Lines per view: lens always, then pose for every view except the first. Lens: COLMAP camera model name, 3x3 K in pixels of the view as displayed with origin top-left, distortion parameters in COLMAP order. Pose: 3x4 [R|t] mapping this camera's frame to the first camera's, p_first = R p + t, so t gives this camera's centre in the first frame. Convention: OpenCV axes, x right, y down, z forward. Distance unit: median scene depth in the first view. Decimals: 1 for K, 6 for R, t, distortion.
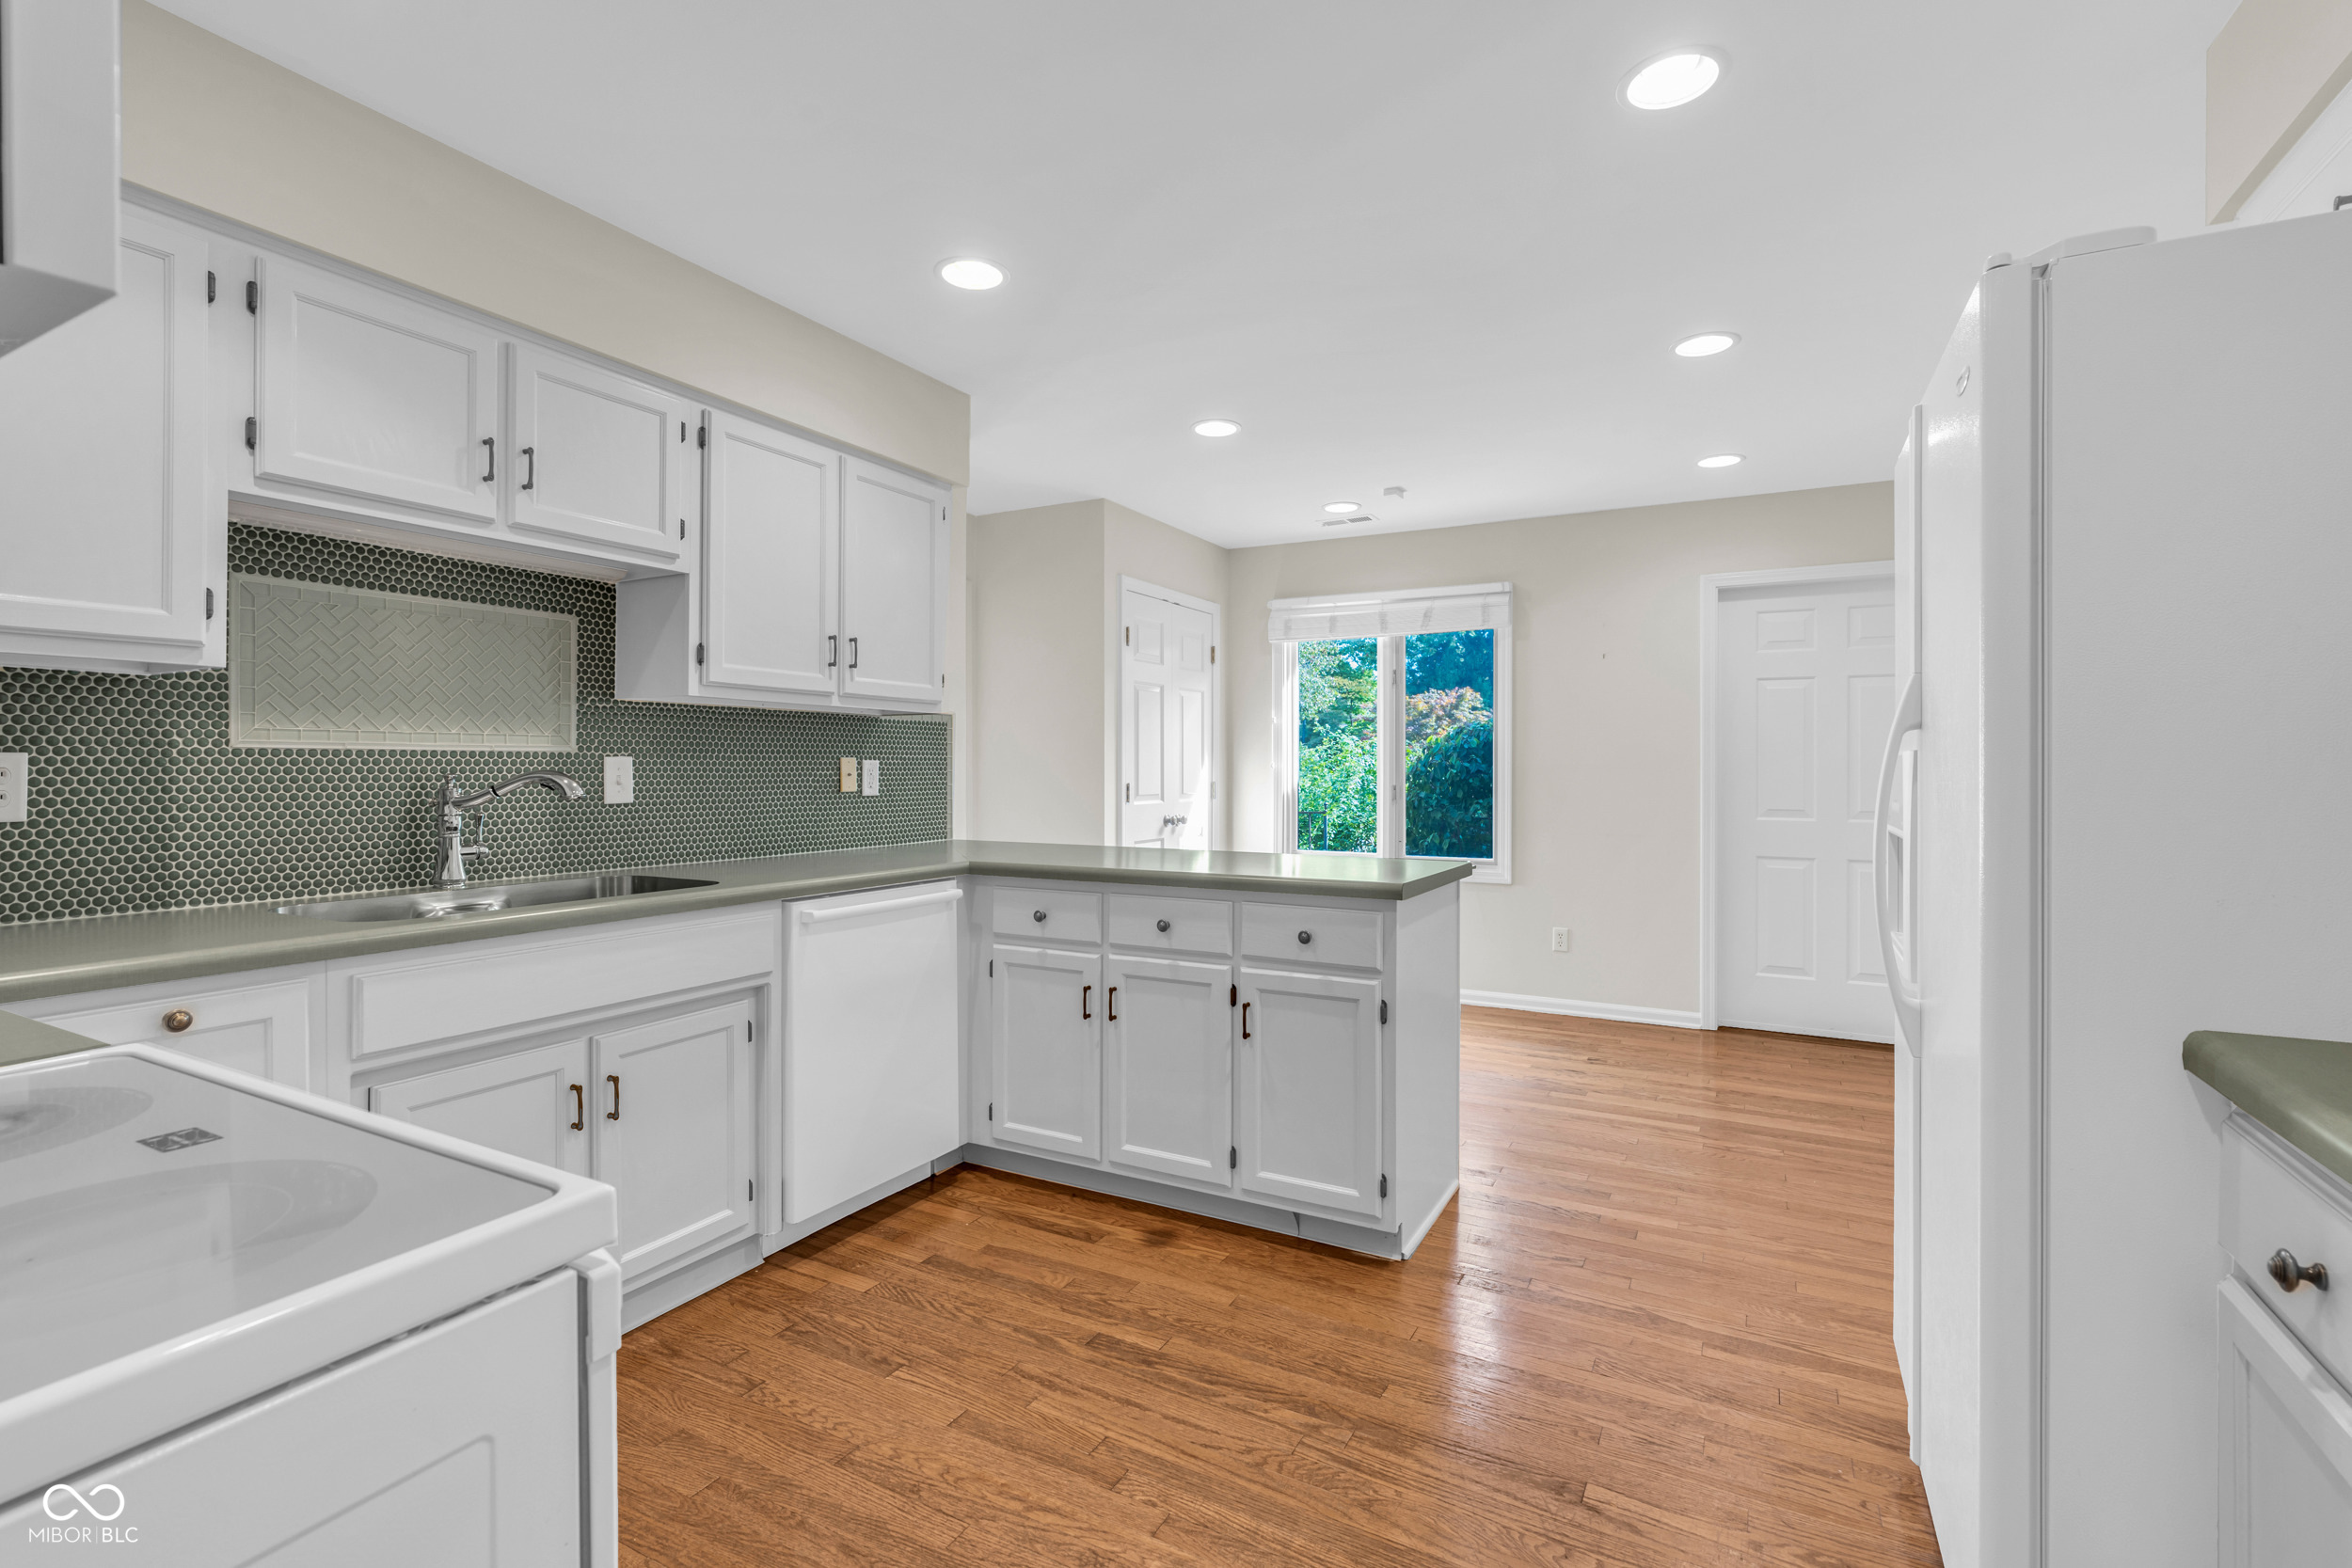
lens RADIAL K [[1070.7, 0, 1161.2], [0, 1070.7, 778.5], [0, 0, 1]] dist [0.001427, 0.000201]
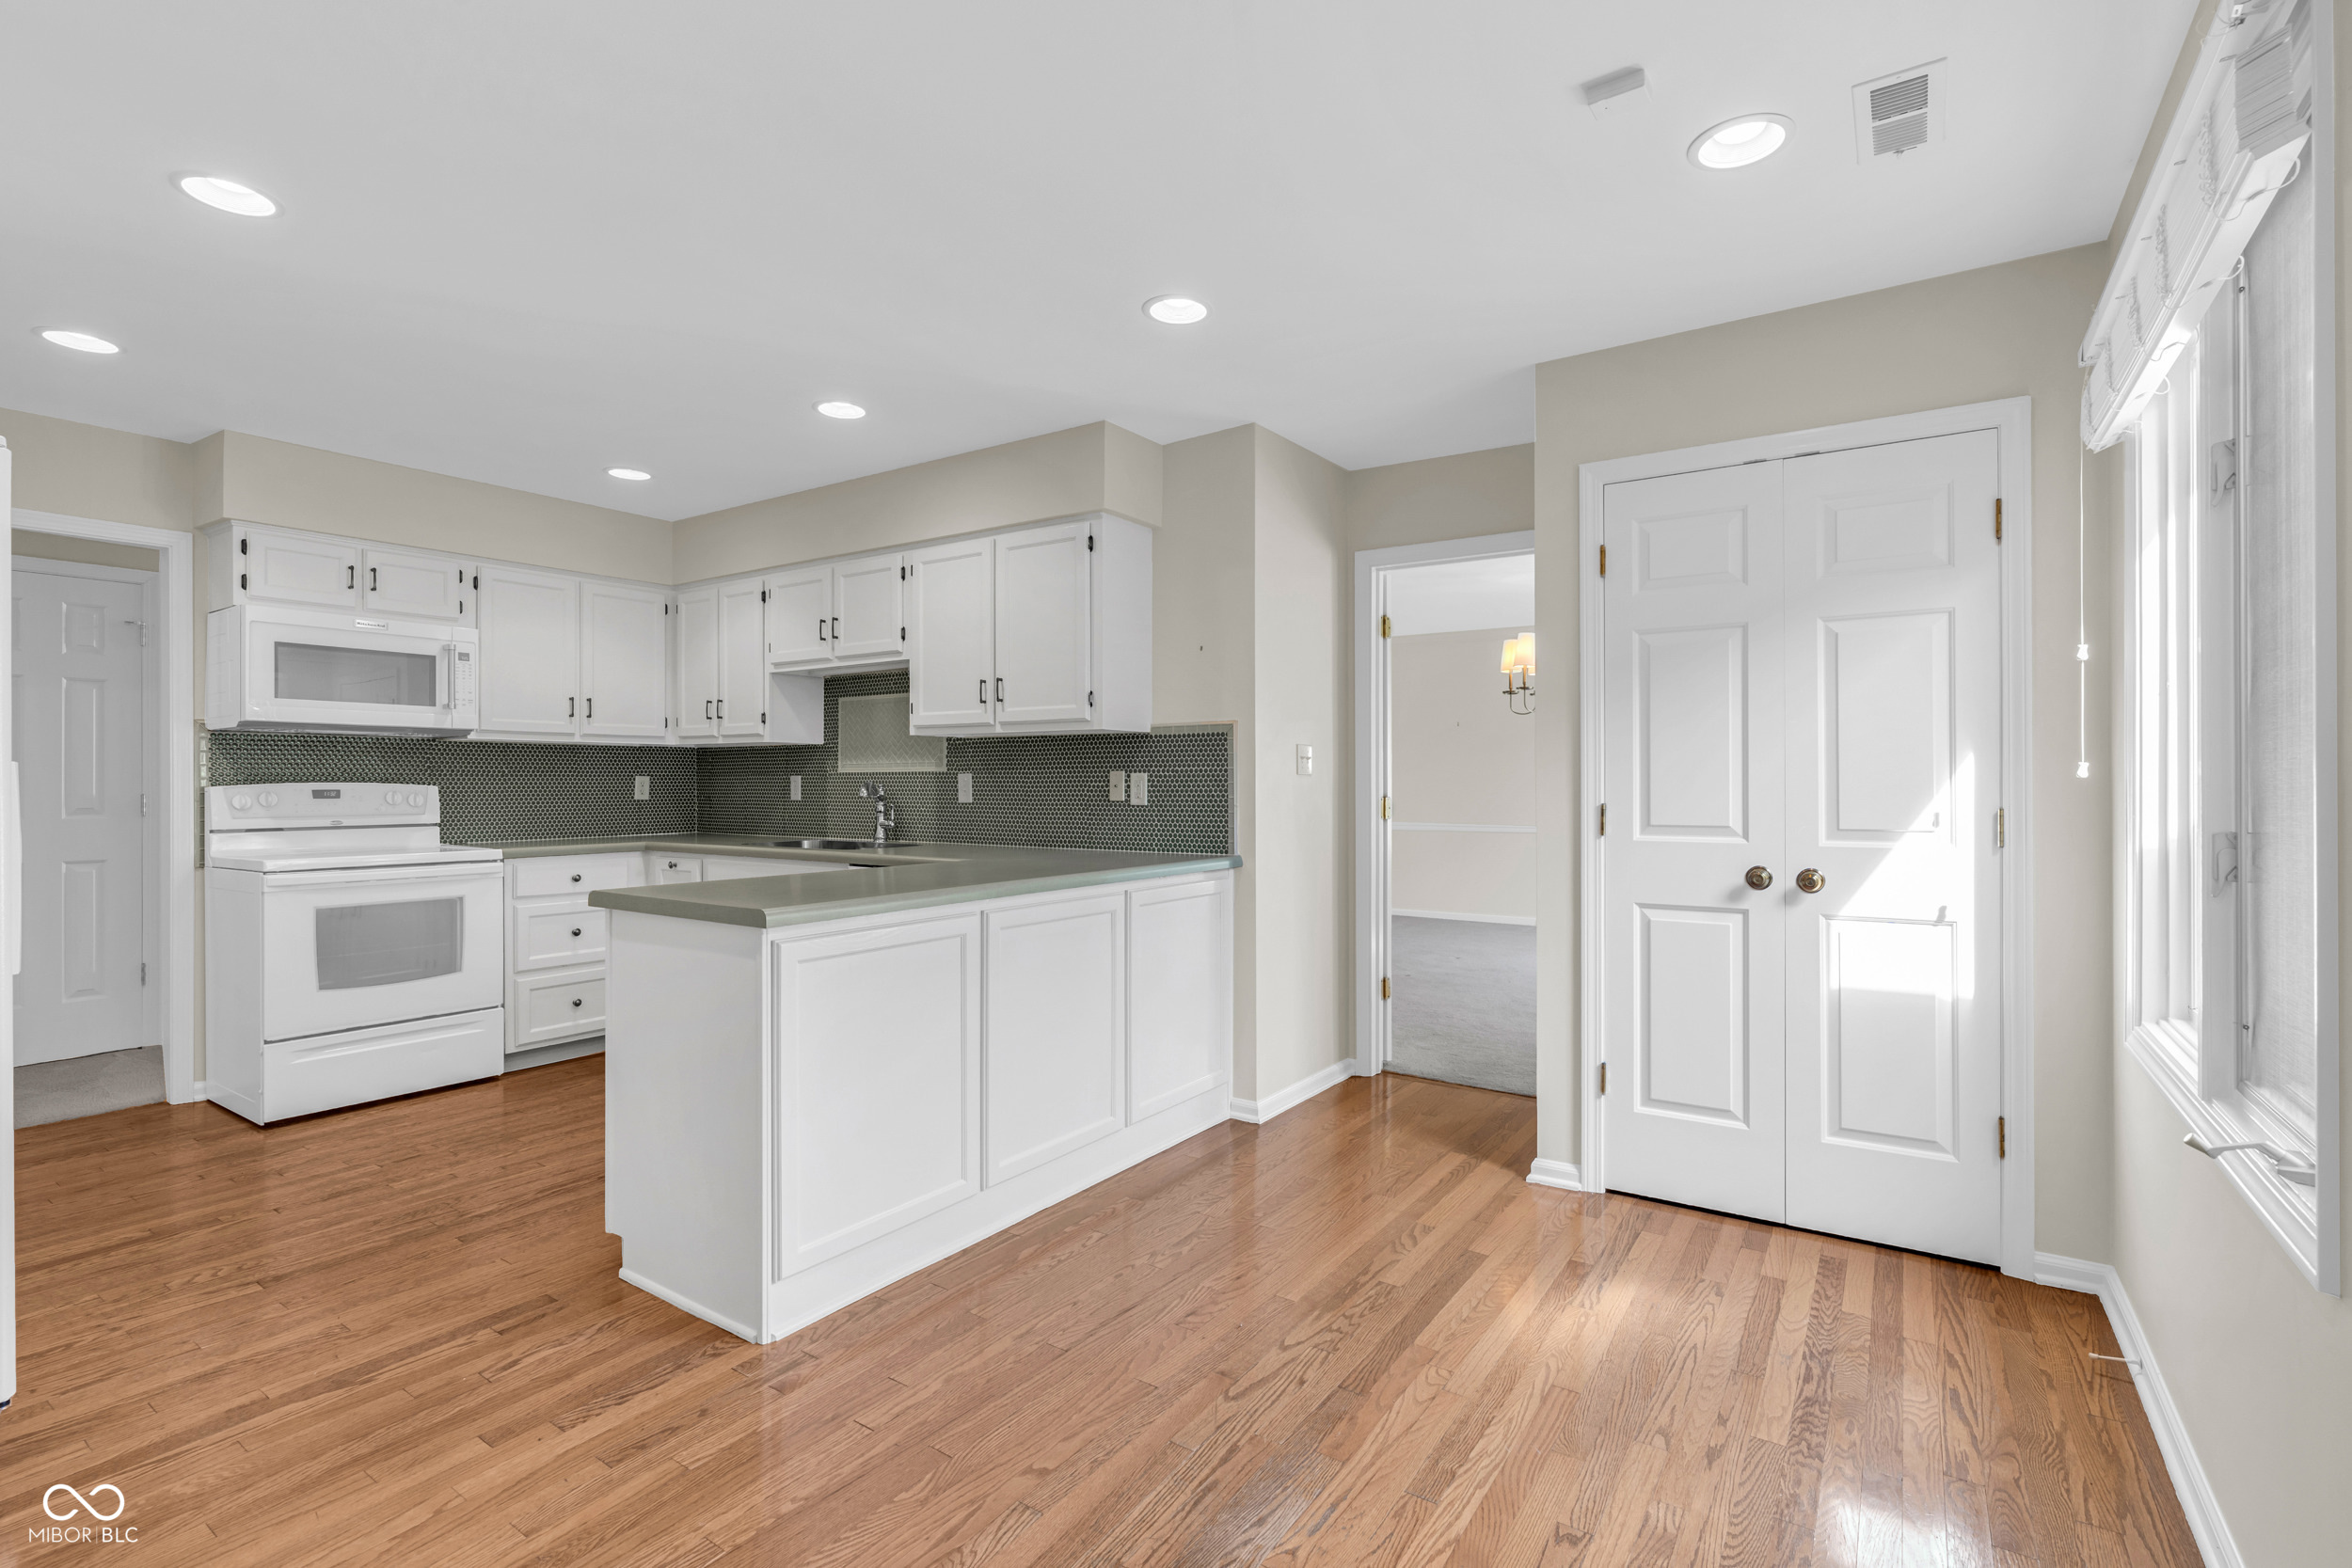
lens RADIAL K [[1071.0, 0, 1174.3], [0, 1071.0, 796.8], [0, 0, 1]] dist [0.001933, 0.000595]
pose [[-0.092171, 0.012180, -0.995669, 1.206347], [-0.008915, 0.999875, 0.013057, -0.010704], [0.995703, 0.010080, -0.092051, 1.659971]]
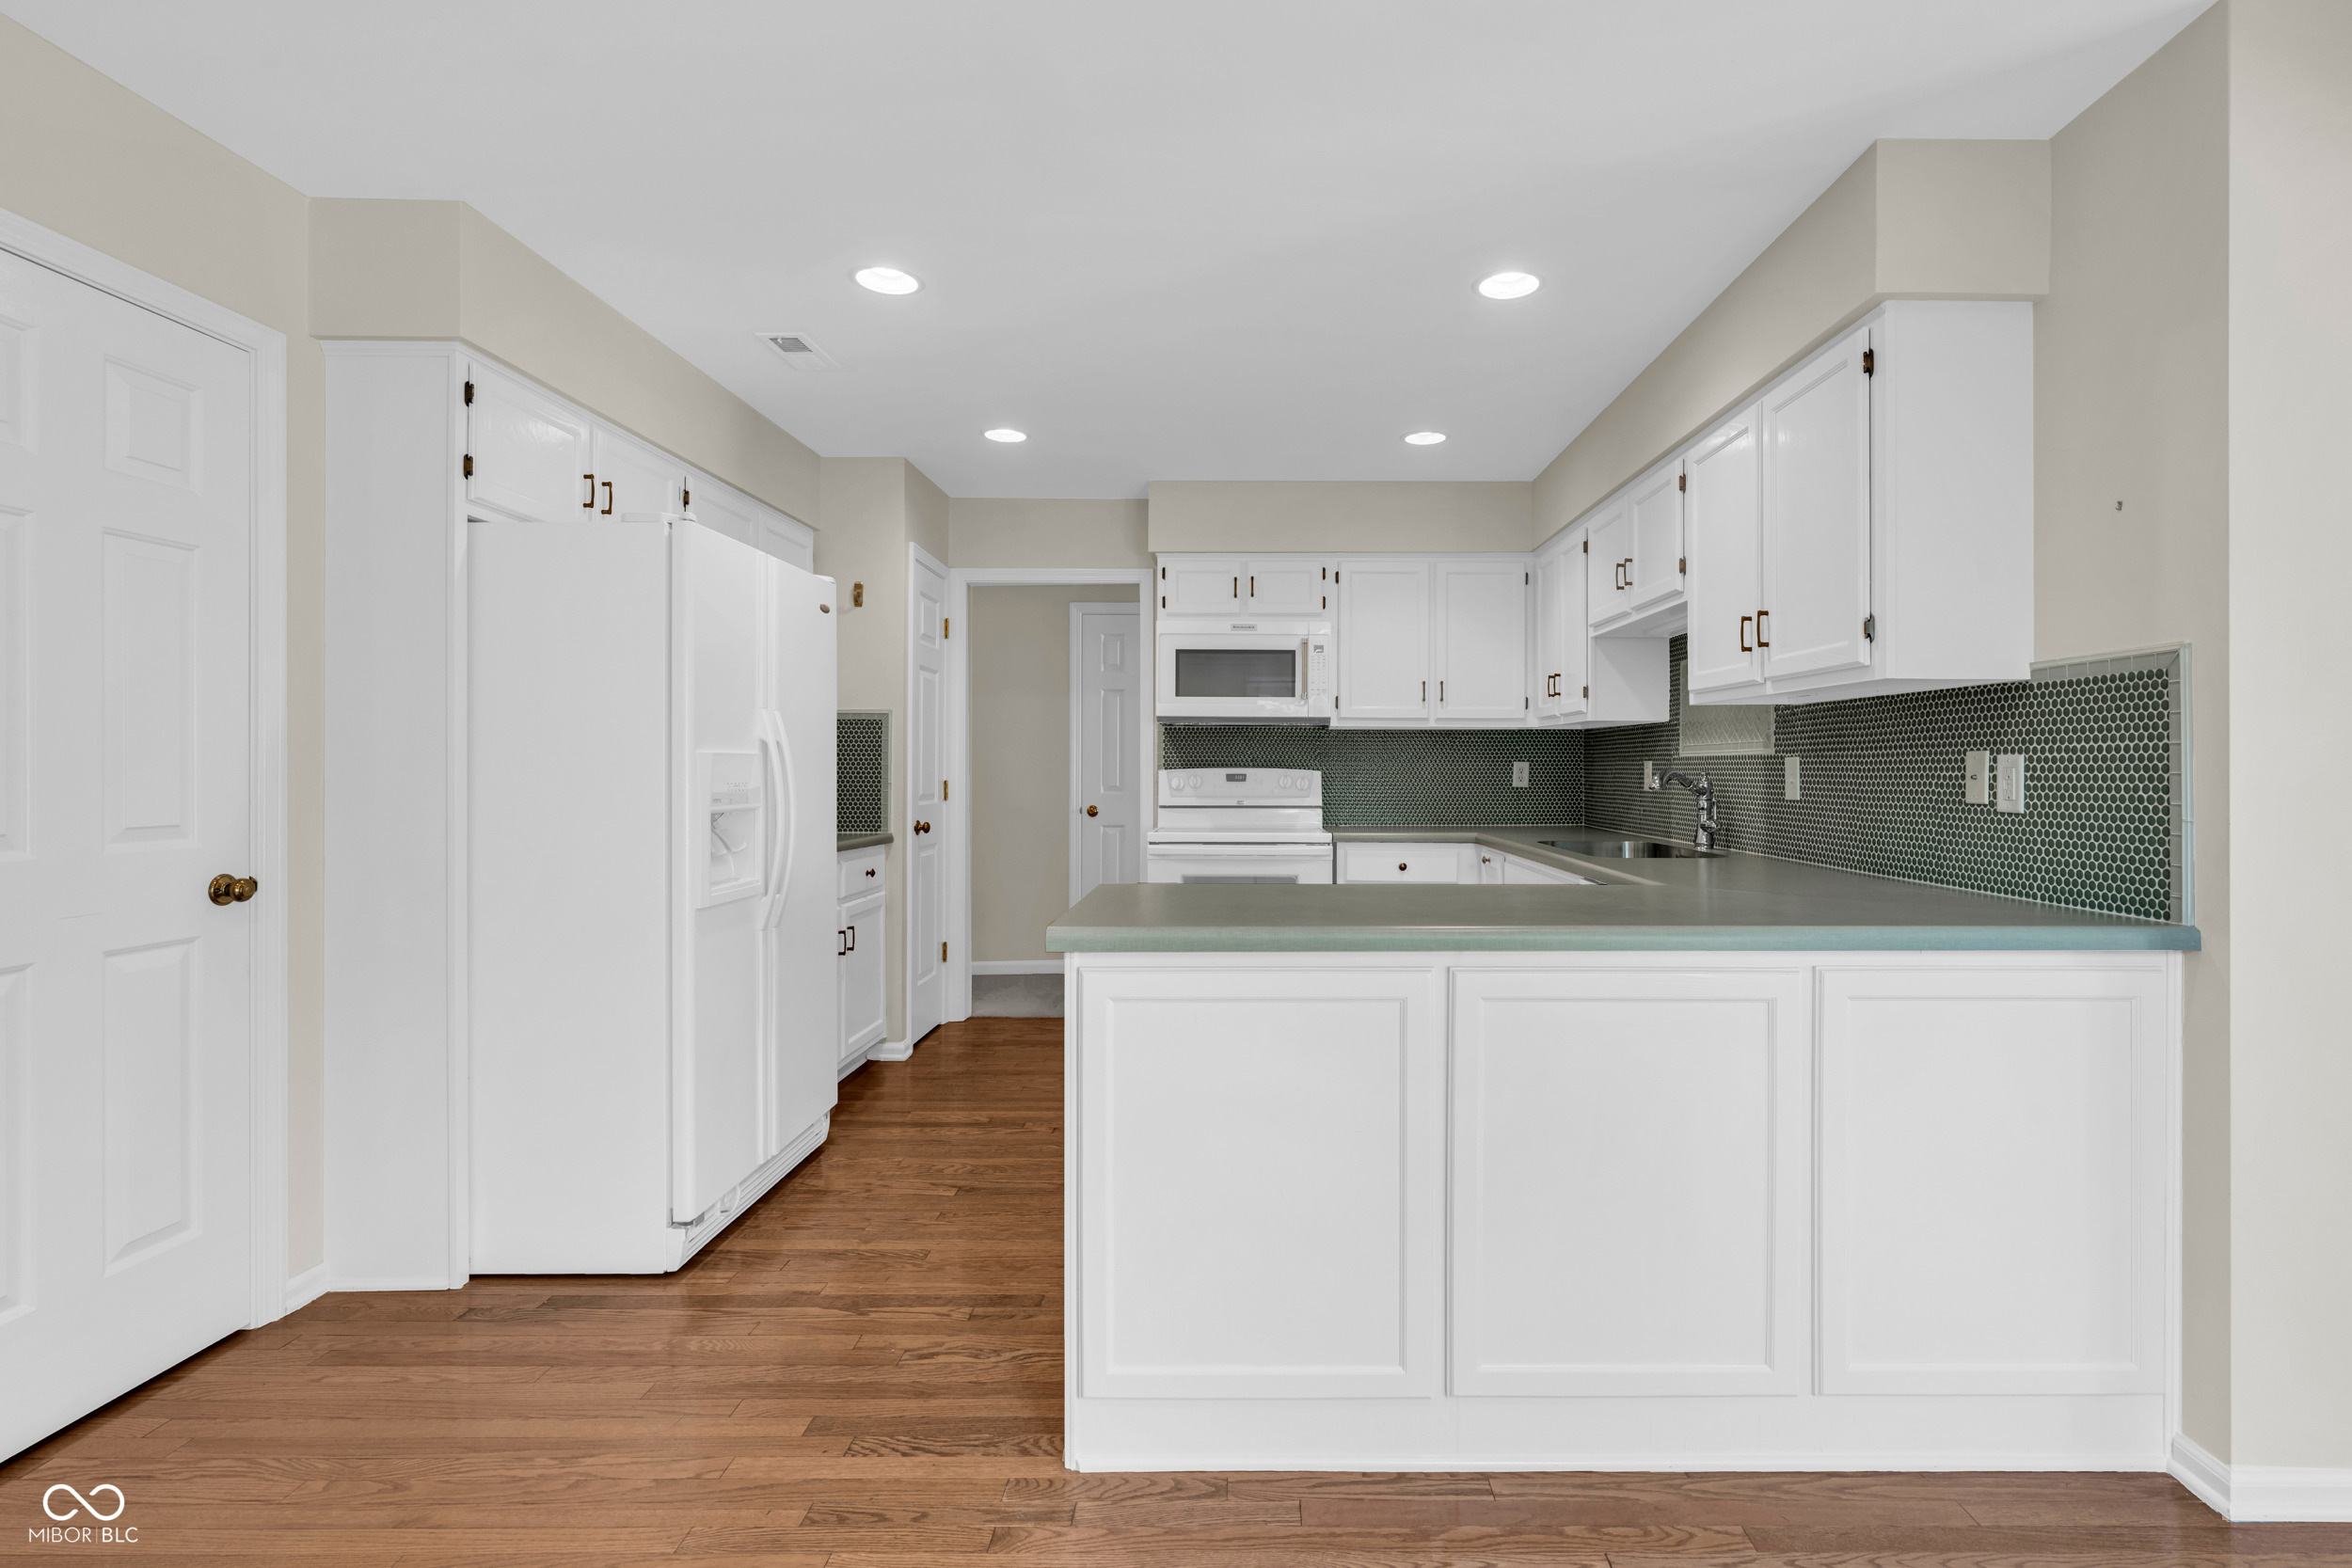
lens RADIAL K [[1101.4, 0, 1255.4], [0, 1101.4, 771.0], [0, 0, 1]] dist [0.000642, 0.000115]
pose [[-0.869133, -0.002474, -0.494572, 0.601476], [-0.009091, 0.999898, 0.010974, -0.015551], [0.494495, 0.014034, -0.869067, 1.942894]]
